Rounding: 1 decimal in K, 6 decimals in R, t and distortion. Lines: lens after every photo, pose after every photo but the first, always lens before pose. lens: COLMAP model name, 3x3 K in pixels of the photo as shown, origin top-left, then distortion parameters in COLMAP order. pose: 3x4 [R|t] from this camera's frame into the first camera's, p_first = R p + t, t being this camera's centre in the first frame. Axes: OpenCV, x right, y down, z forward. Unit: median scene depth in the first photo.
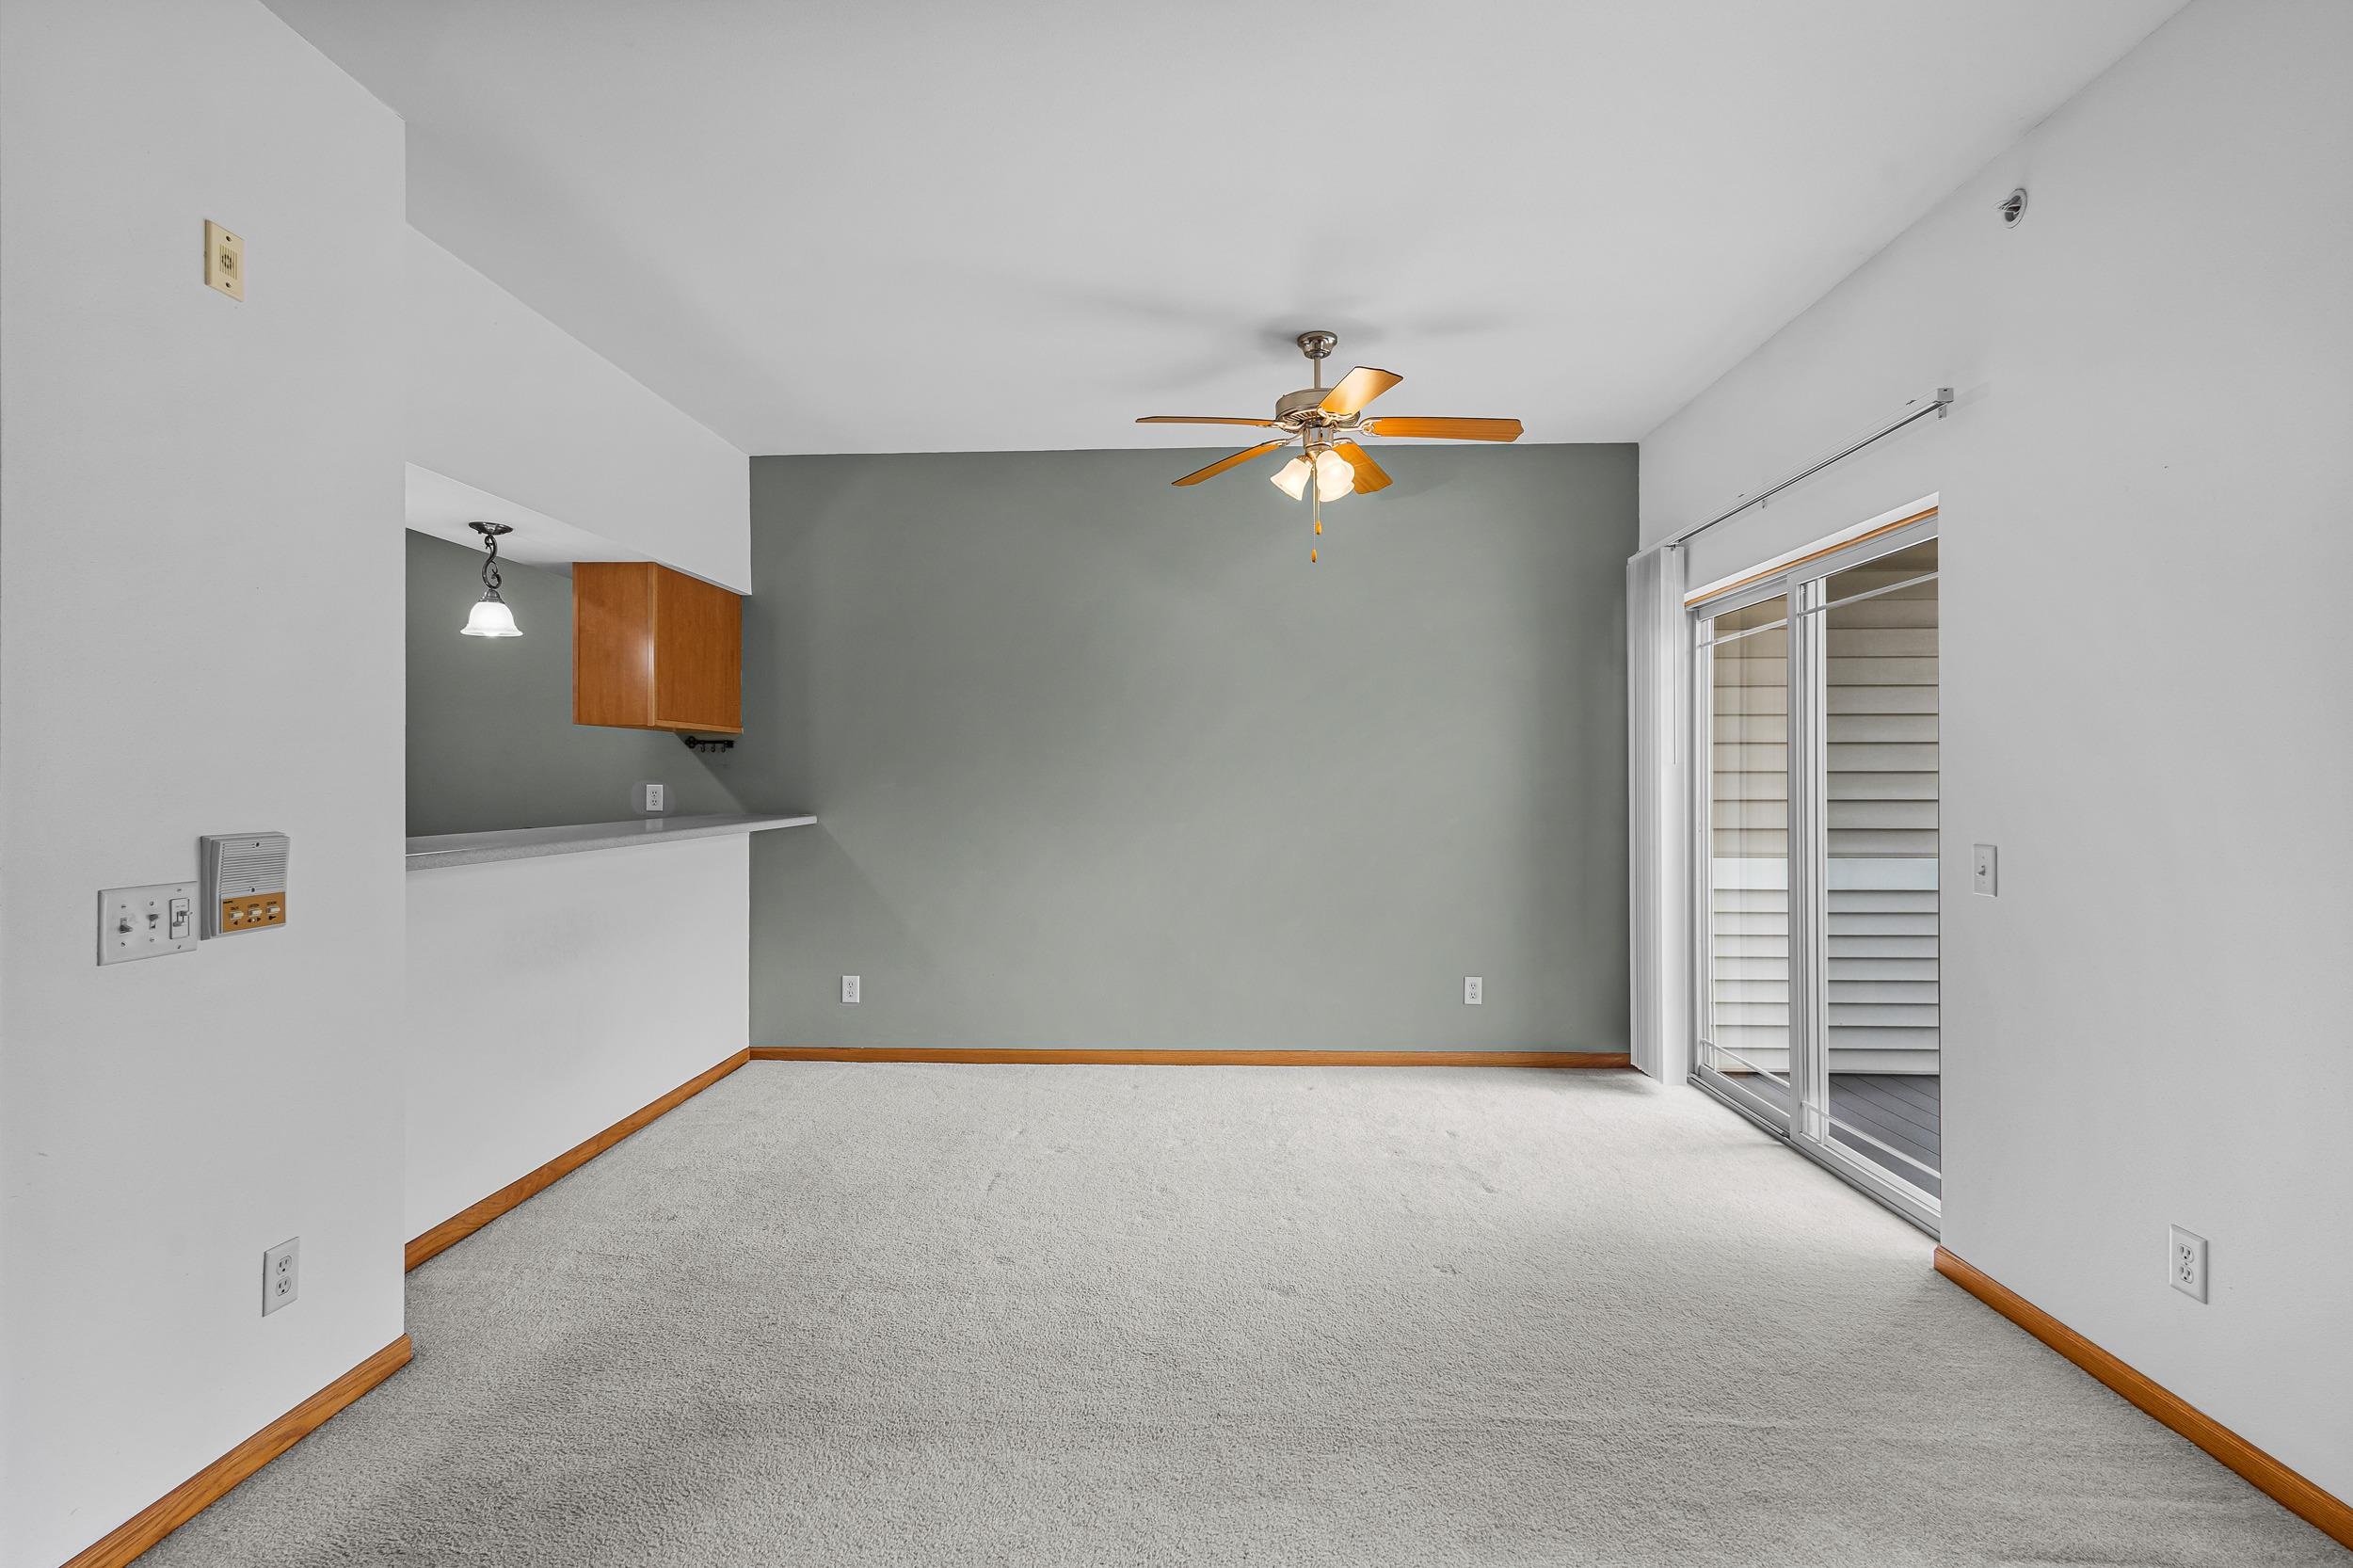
lens RADIAL K [[1087.1, 0, 1177.0], [0, 1087.1, 777.1], [0, 0, 1]] dist [0.009490, -0.001673]
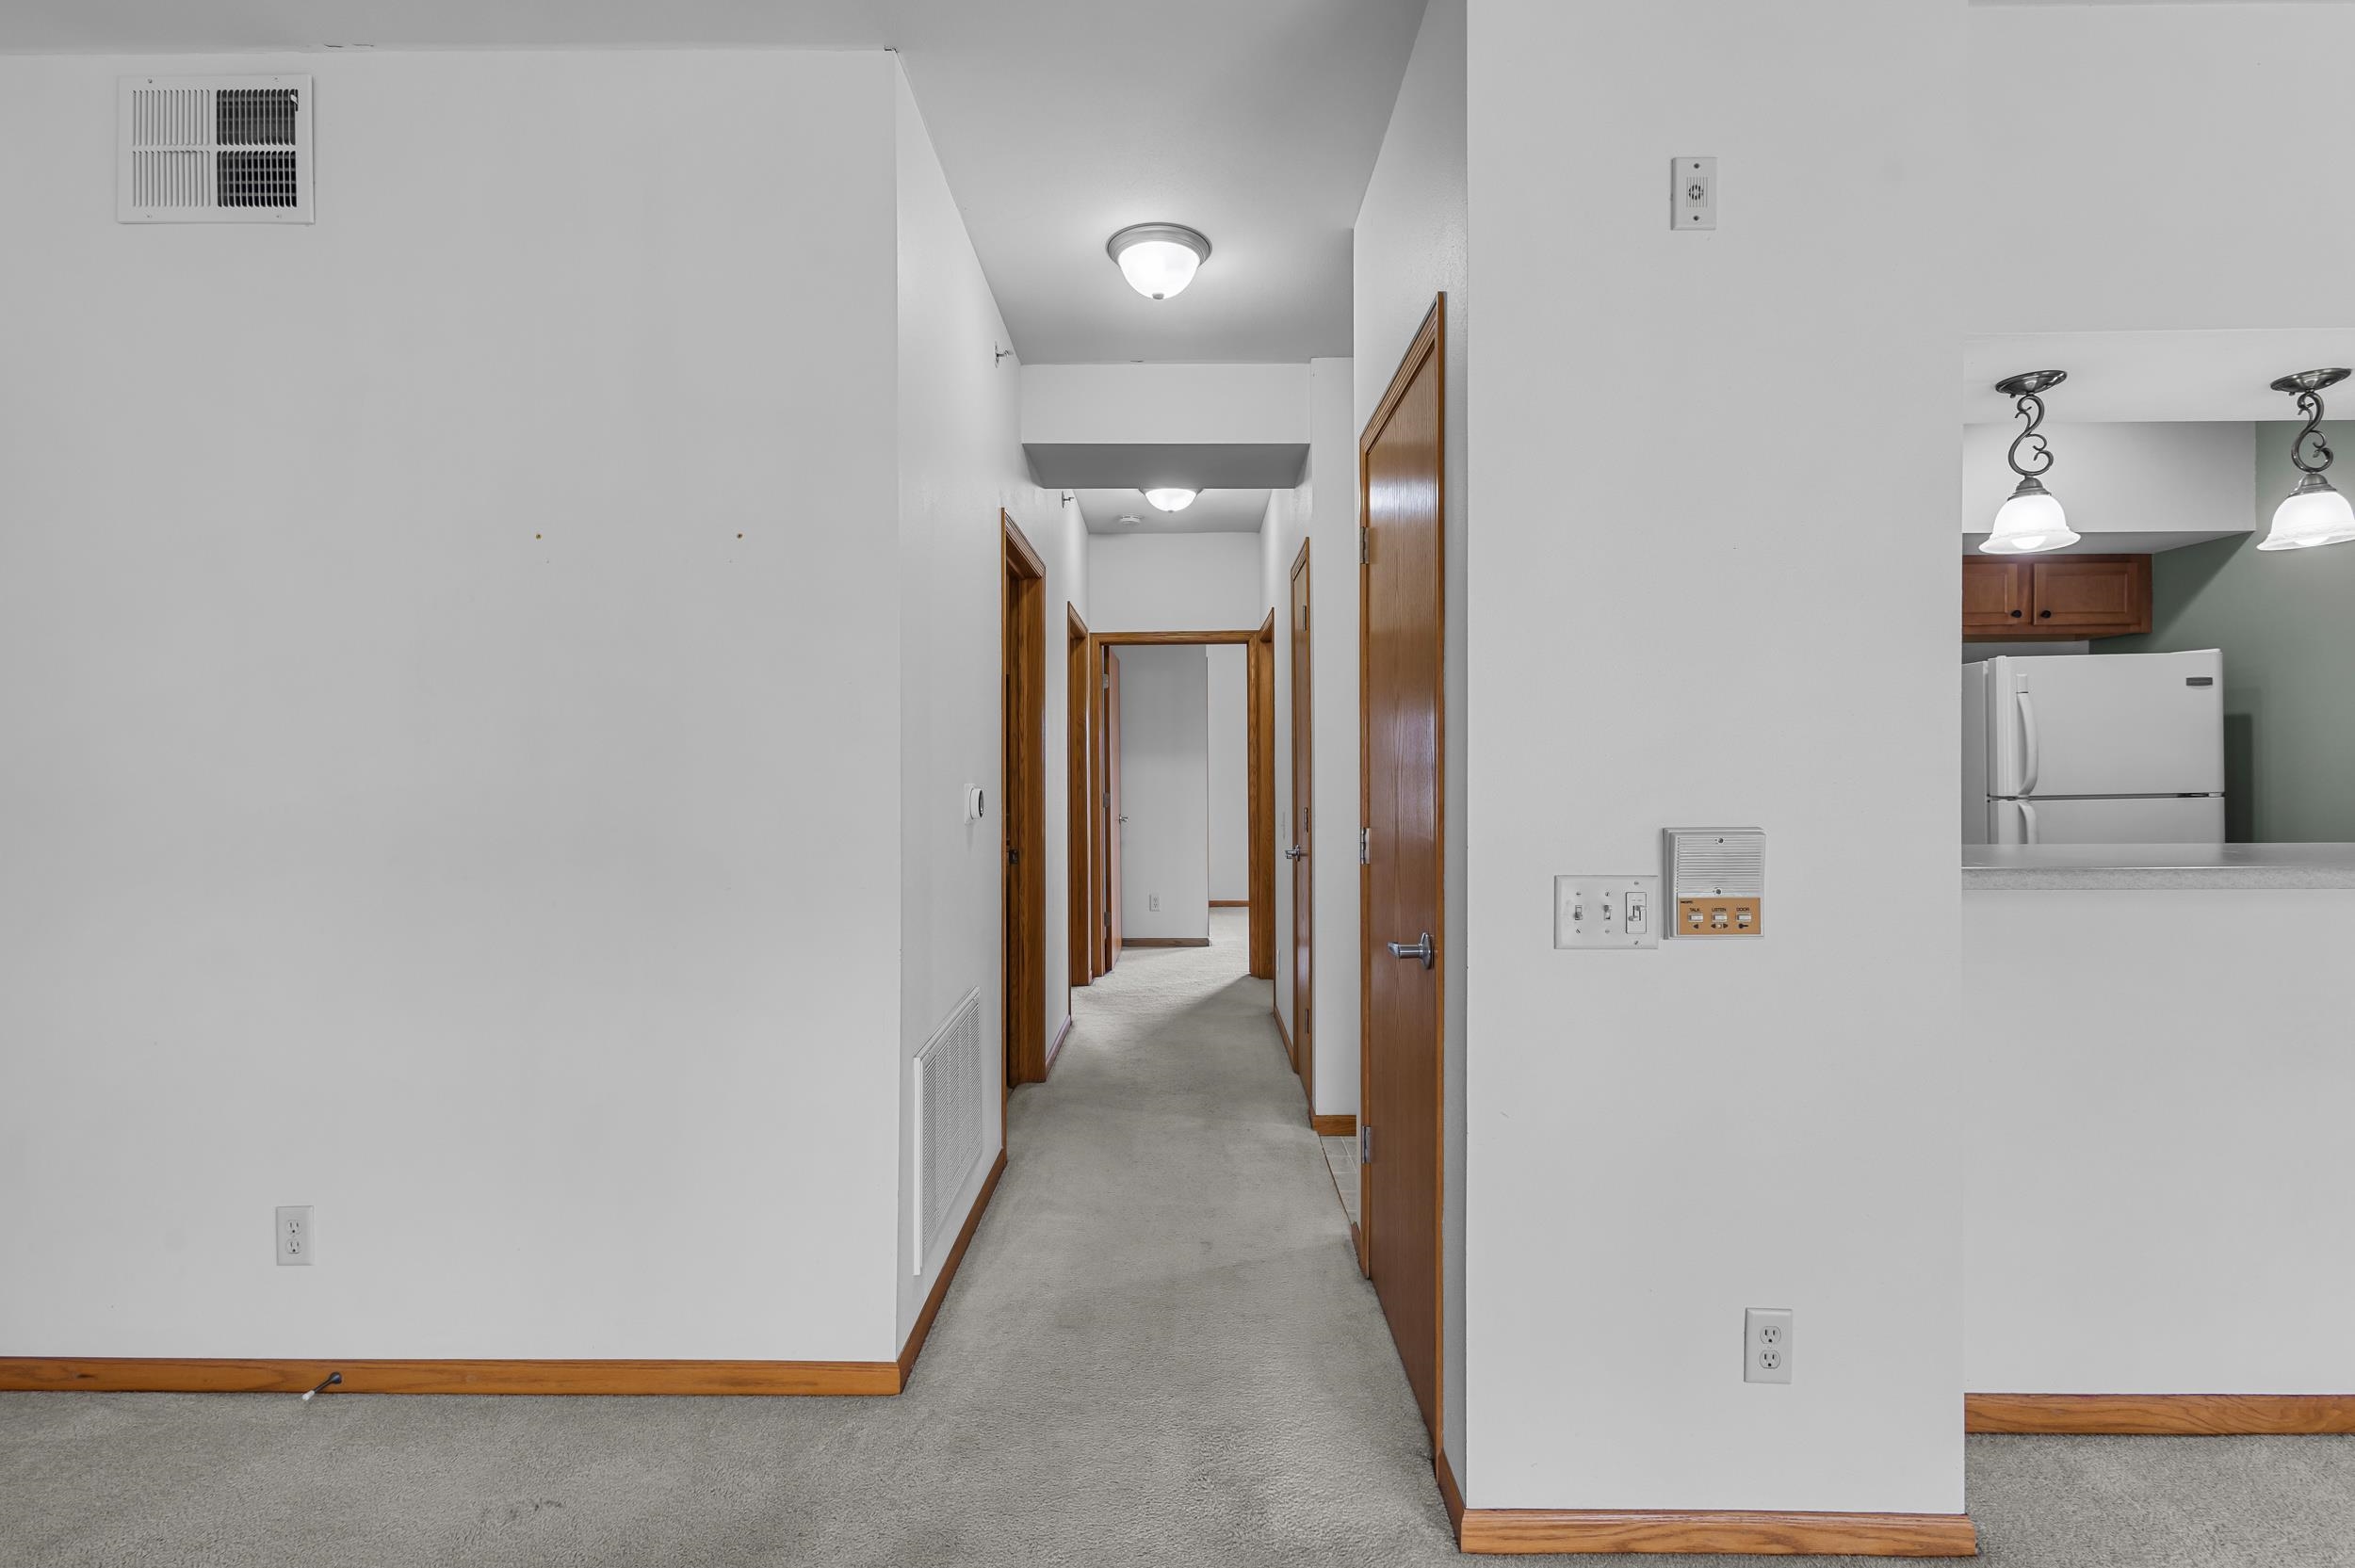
lens RADIAL K [[1087.9, 0, 1178.0], [0, 1087.9, 777.0], [0, 0, 1]] dist [0.009490, -0.001673]
pose [[0.027751, 0.006160, -0.999596, 0.012311], [0.006572, 0.999958, 0.006344, 0.001289], [0.999593, -0.006745, 0.027710, 0.304222]]
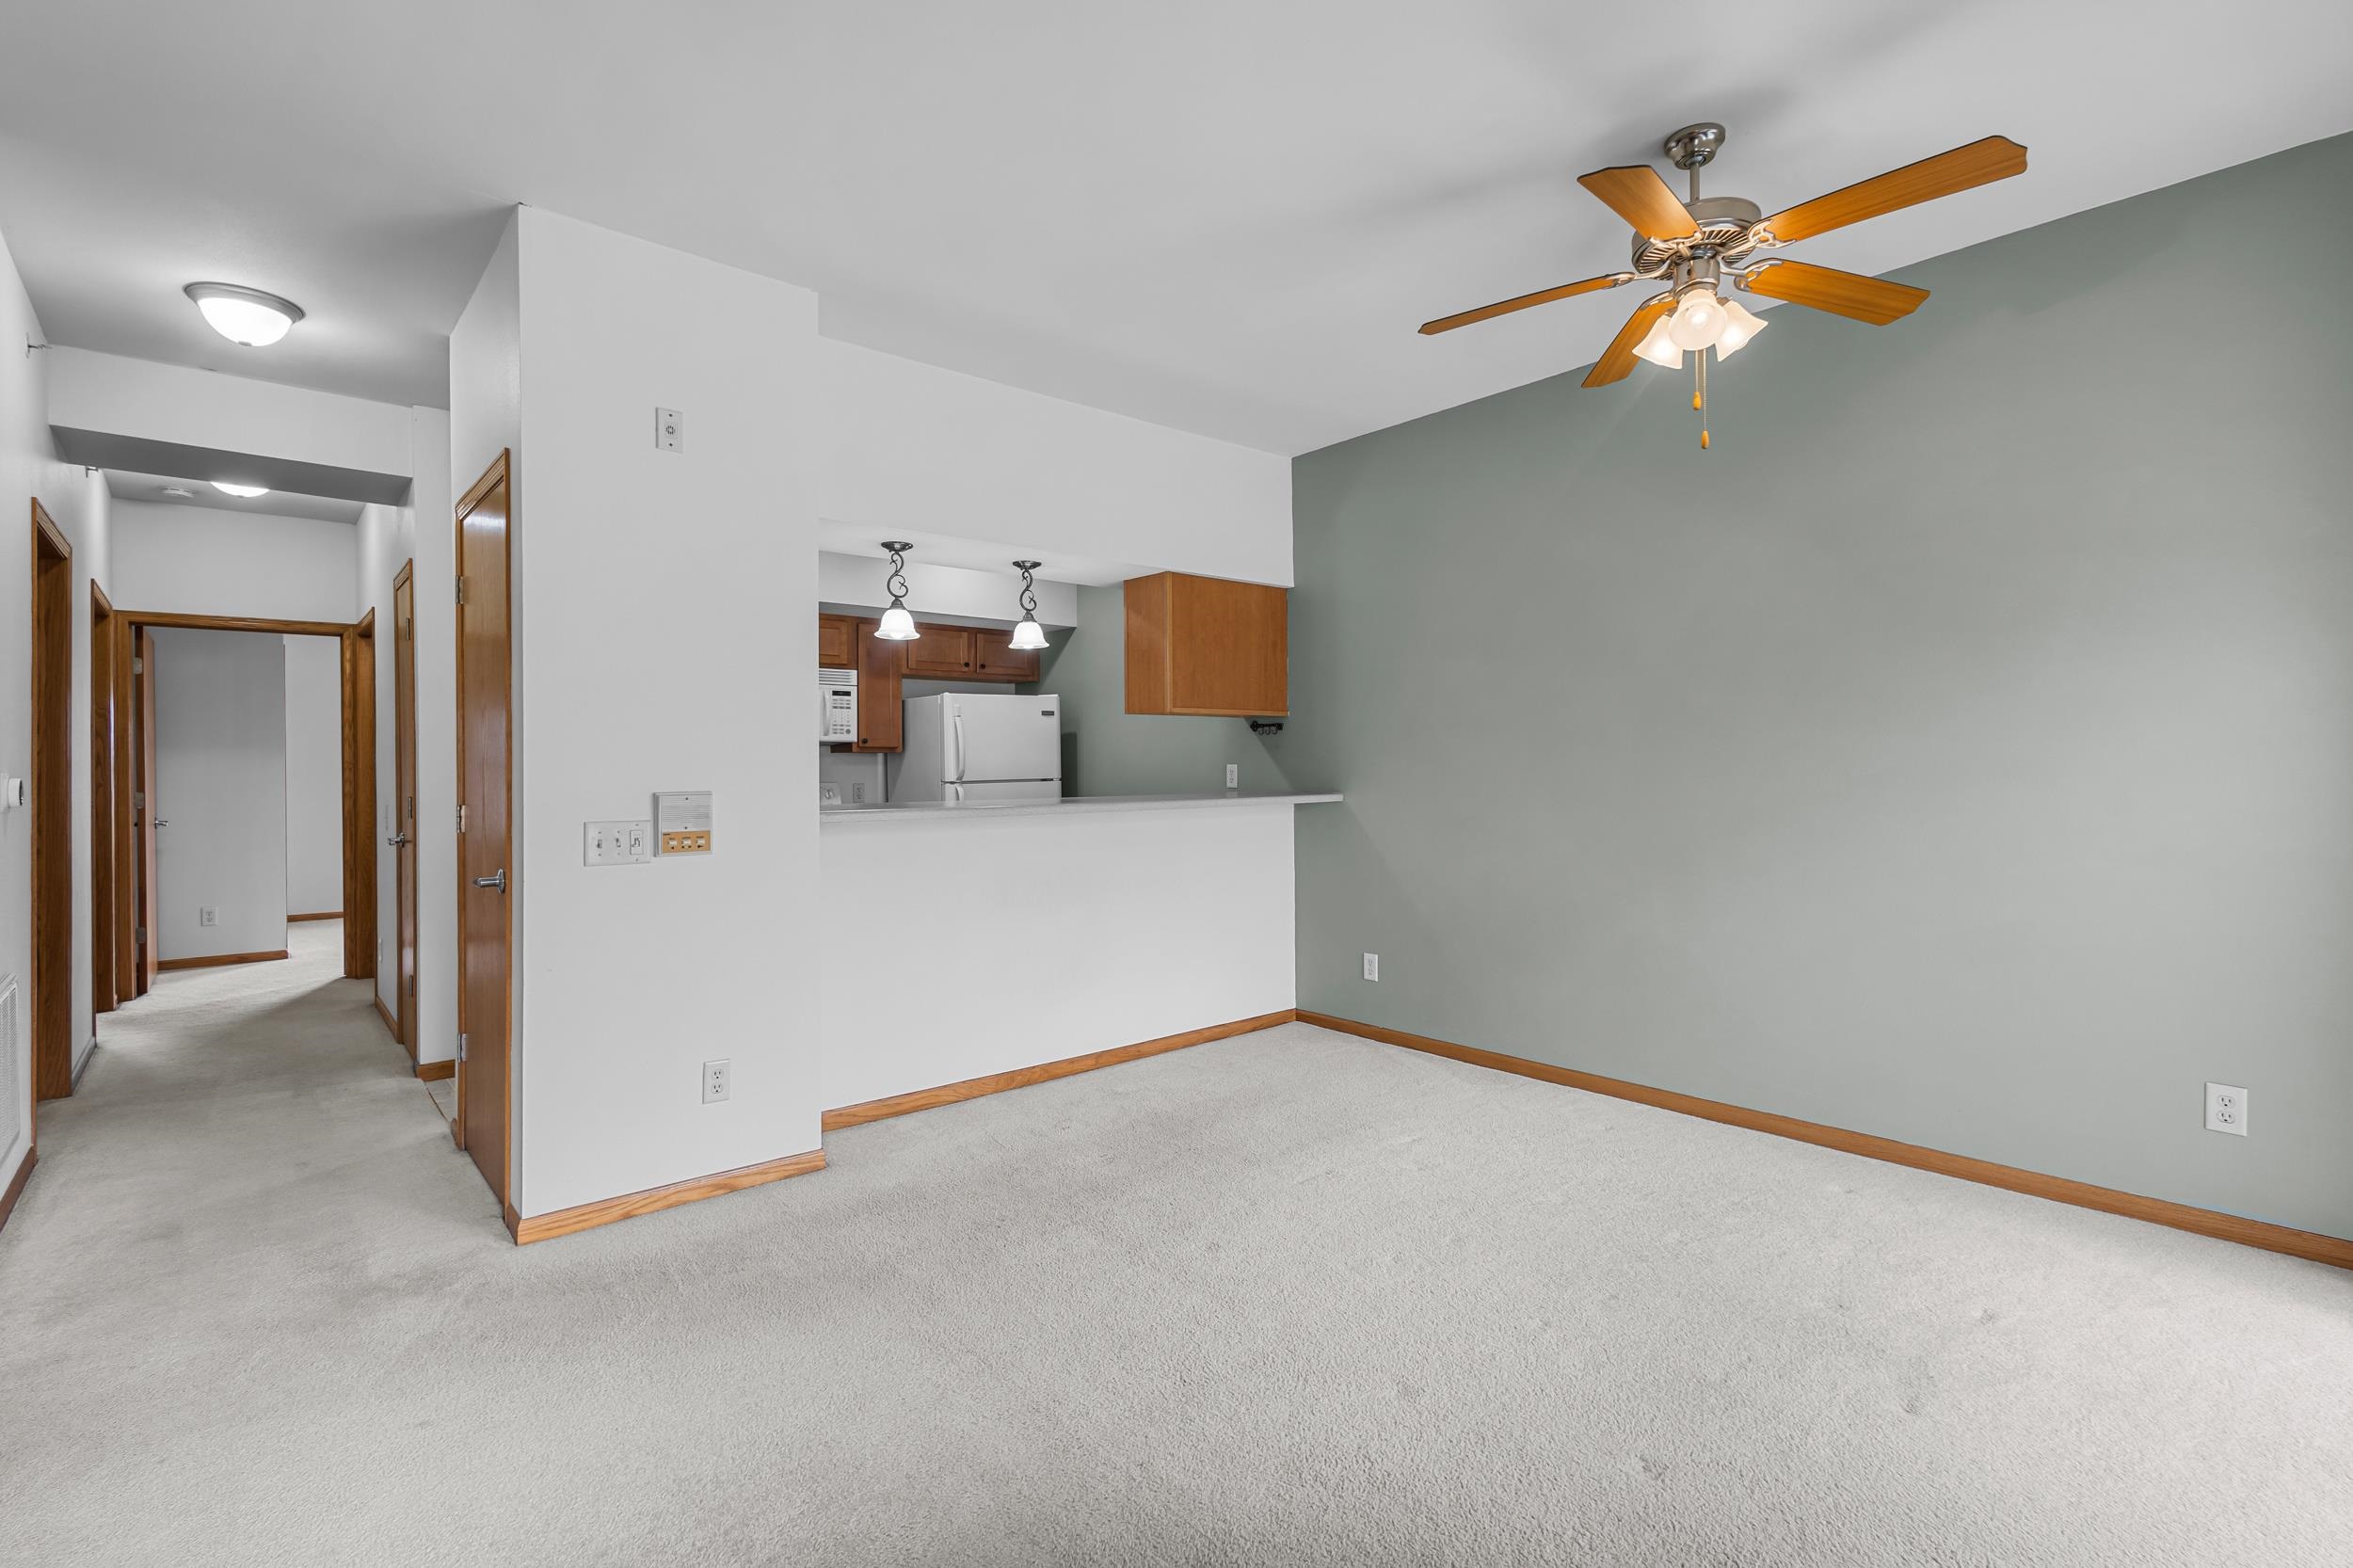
lens RADIAL K [[1083.1, 0, 1169.5], [0, 1083.1, 768.4], [0, 0, 1]] dist [0.010537, -0.001793]
pose [[0.678250, -0.003349, -0.734823, 0.429459], [0.007257, 0.999971, 0.002141, 0.011141], [0.734795, -0.006785, 0.678255, 0.257097]]
